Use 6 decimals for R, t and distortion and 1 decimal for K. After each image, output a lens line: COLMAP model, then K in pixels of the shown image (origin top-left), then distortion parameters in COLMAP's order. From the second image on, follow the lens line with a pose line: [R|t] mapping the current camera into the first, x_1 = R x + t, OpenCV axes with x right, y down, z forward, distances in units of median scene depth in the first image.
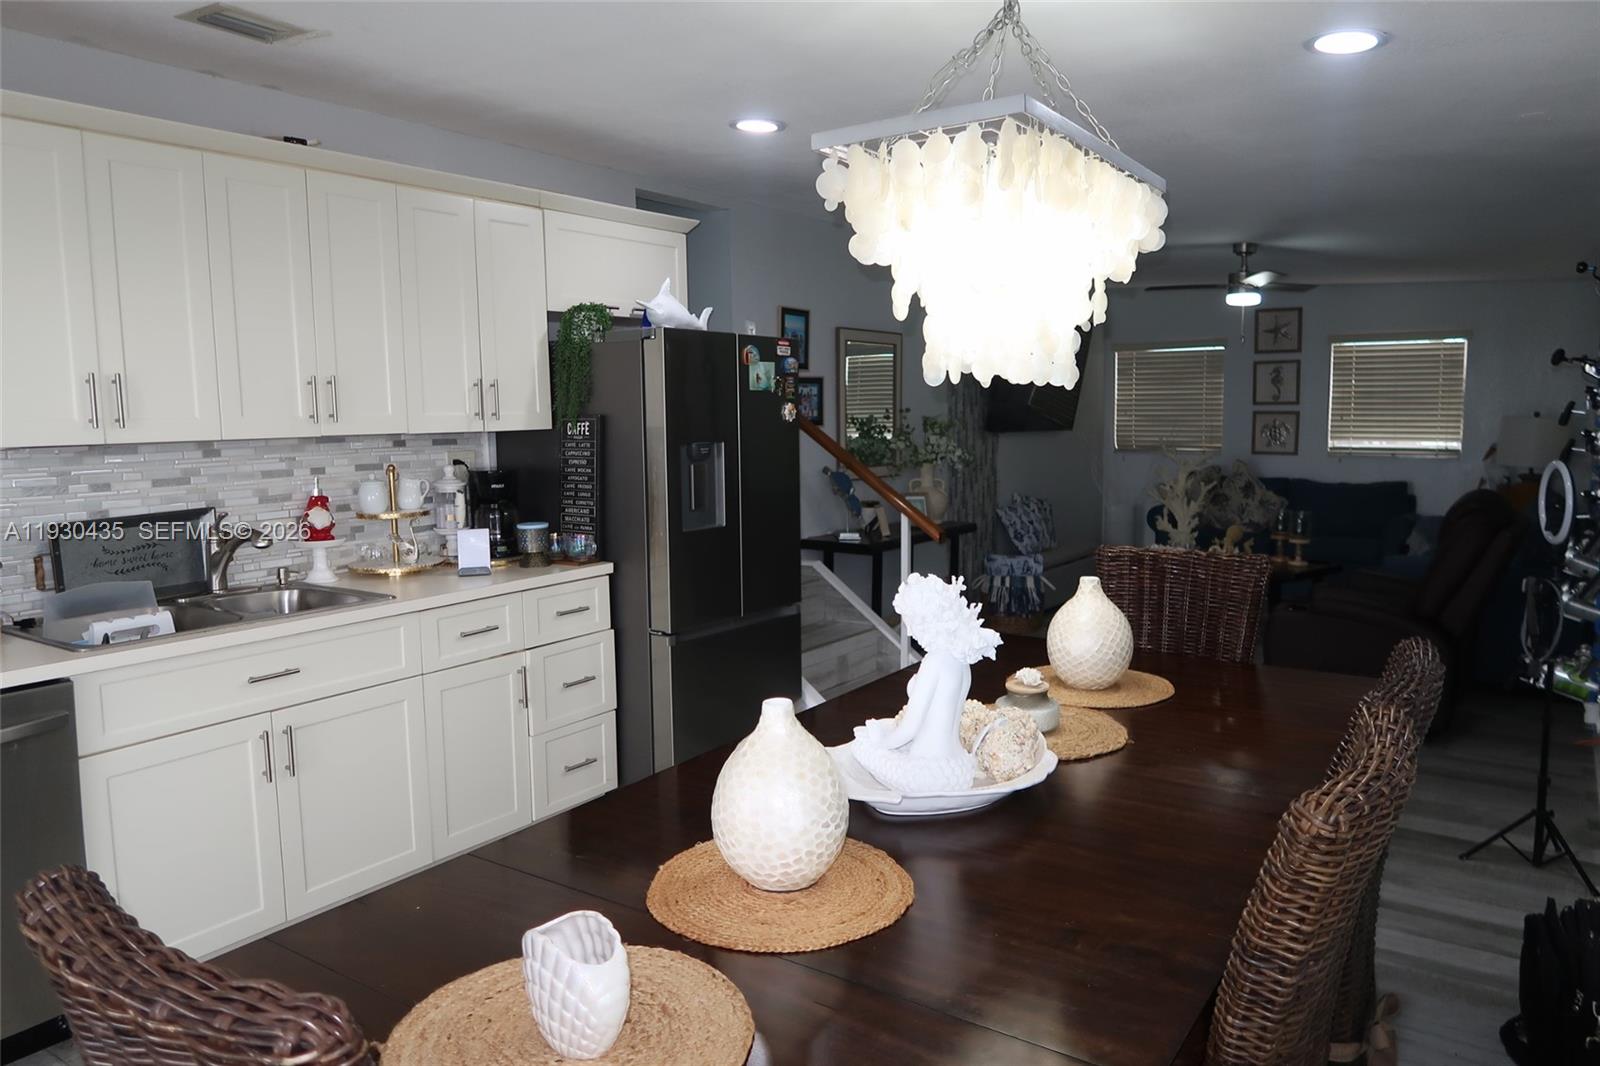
lens RADIAL K [[1096.3, 0, 804.8], [0, 1096.3, 518.8], [0, 0, 1]] dist [-0.026443, 0.012940]
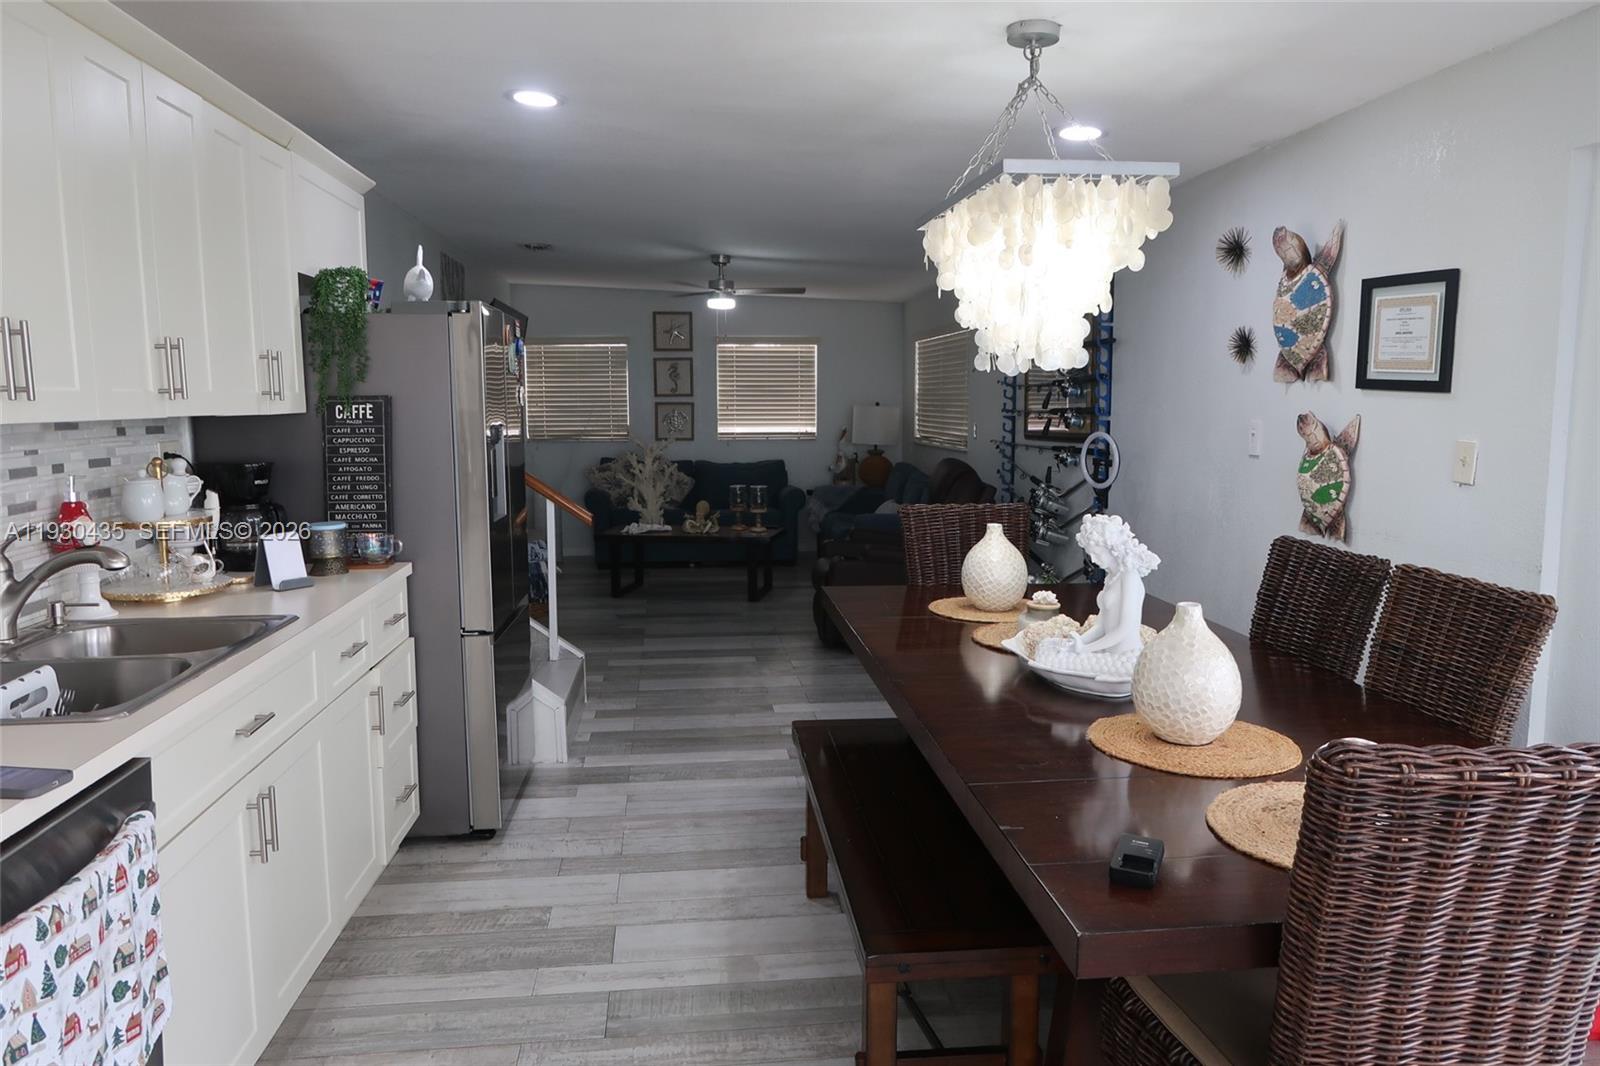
lens RADIAL K [[1096.3, 0, 795.7], [0, 1096.3, 521.8], [0, 0, 1]] dist [-0.026443, 0.012940]
pose [[0.759039, -0.064755, 0.647817, -0.513549], [0.060452, 0.997753, 0.028904, 0.000521], [-0.648233, 0.017222, 0.761248, 0.120531]]
